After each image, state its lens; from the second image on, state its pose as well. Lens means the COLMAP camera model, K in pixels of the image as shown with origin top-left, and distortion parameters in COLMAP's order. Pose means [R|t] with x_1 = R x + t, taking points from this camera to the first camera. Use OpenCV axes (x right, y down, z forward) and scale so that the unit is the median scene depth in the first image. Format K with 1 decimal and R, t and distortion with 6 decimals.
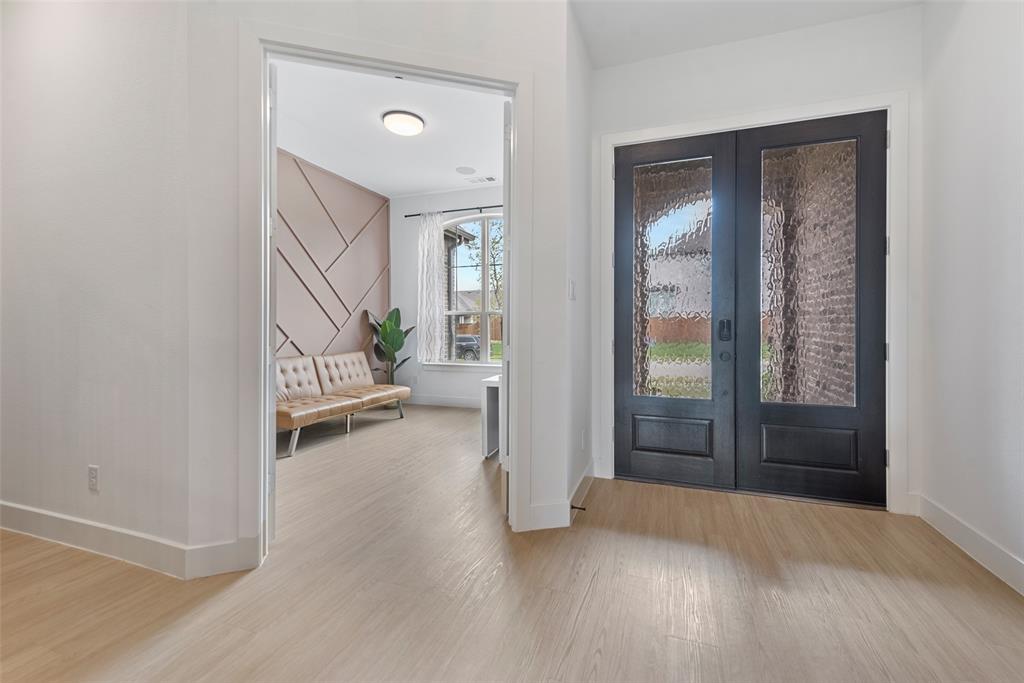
lens RADIAL K [[418.9, 0, 520.7], [0, 418.9, 323.0], [0, 0, 1]] dist [0.005436, -0.001251]
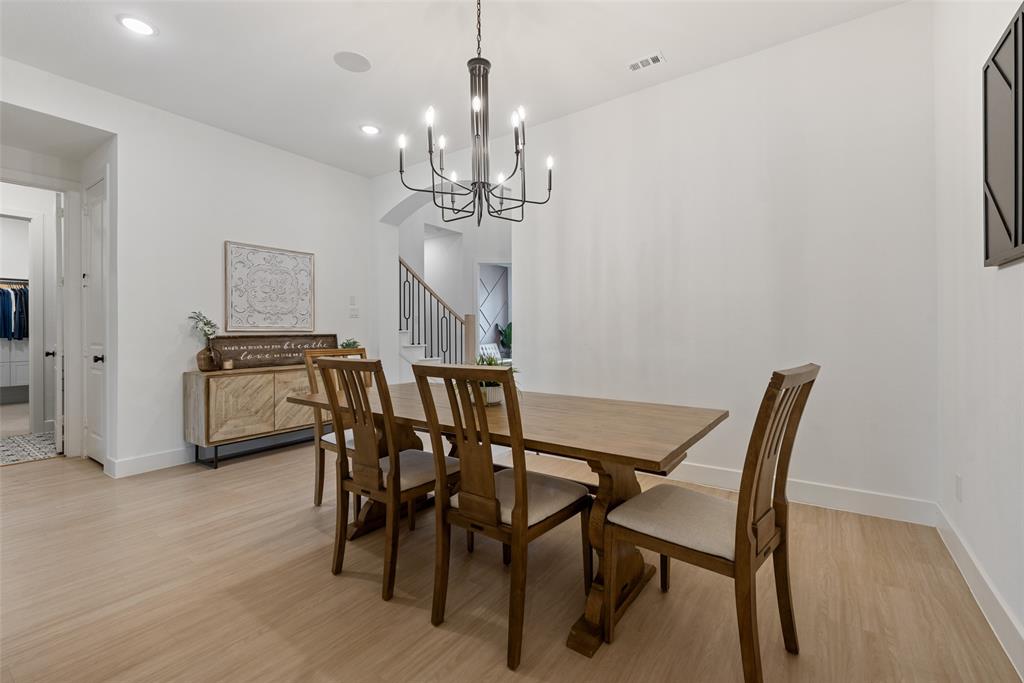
lens RADIAL K [[449.4, 0, 513.7], [0, 449.4, 332.4], [0, 0, 1]] dist [0.007965, -0.001410]
pose [[0.956550, -0.000764, -0.291567, 0.391179], [0.004458, 0.999918, 0.012004, -0.014761], [0.291534, -0.012782, 0.956475, -1.205004]]
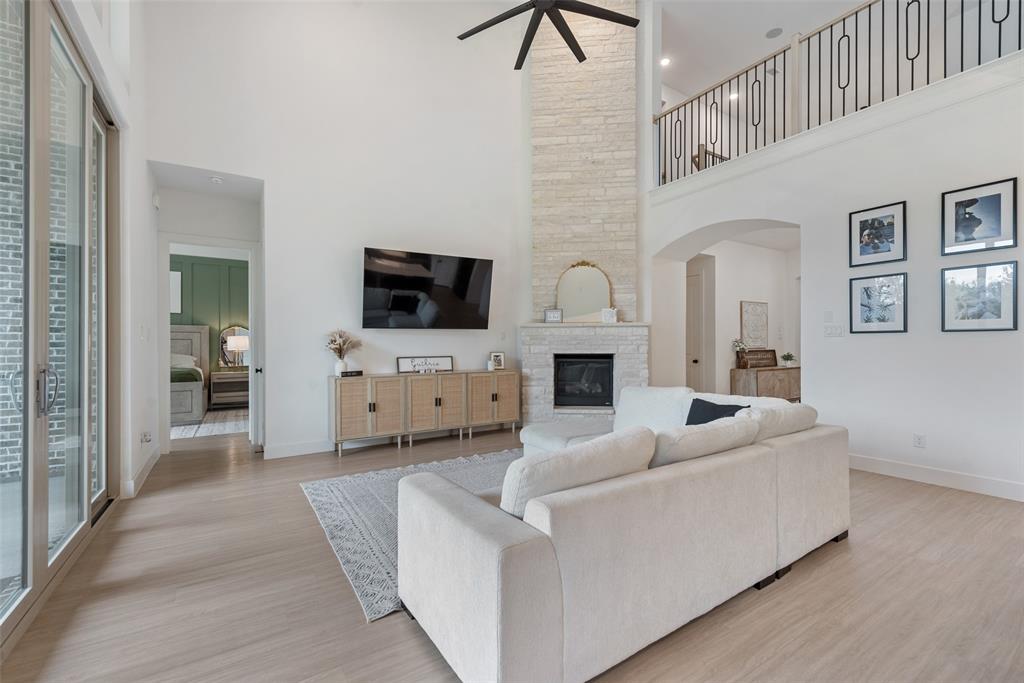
lens RADIAL K [[449.4, 0, 522.8], [0, 449.4, 341.0], [0, 0, 1]] dist [0.007965, -0.001410]
pose [[0.766835, -0.004394, -0.641829, 0.065620], [0.007279, 0.999972, 0.001851, -0.043506], [0.641803, -0.006091, 0.766846, -2.281456]]
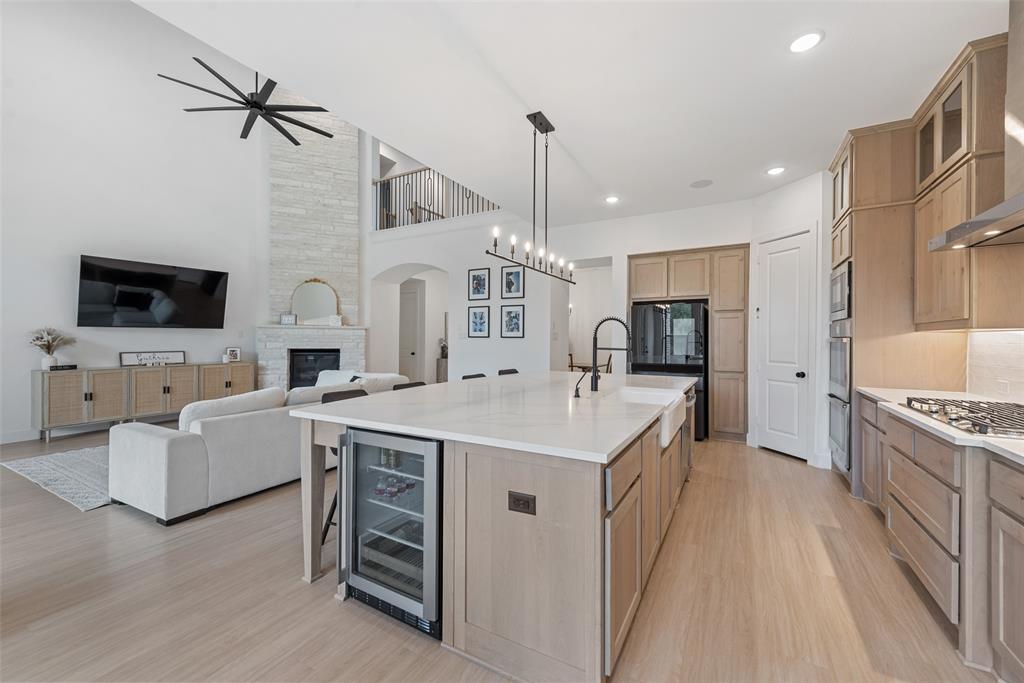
lens RADIAL K [[397.6, 0, 526.9], [0, 397.6, 339.3], [0, 0, 1]] dist [0.001271, -0.000744]
pose [[0.982002, 0.010555, -0.188573, 0.458358], [-0.008658, 0.999903, 0.010882, -0.063165], [0.188670, -0.009053, 0.981999, -2.517414]]
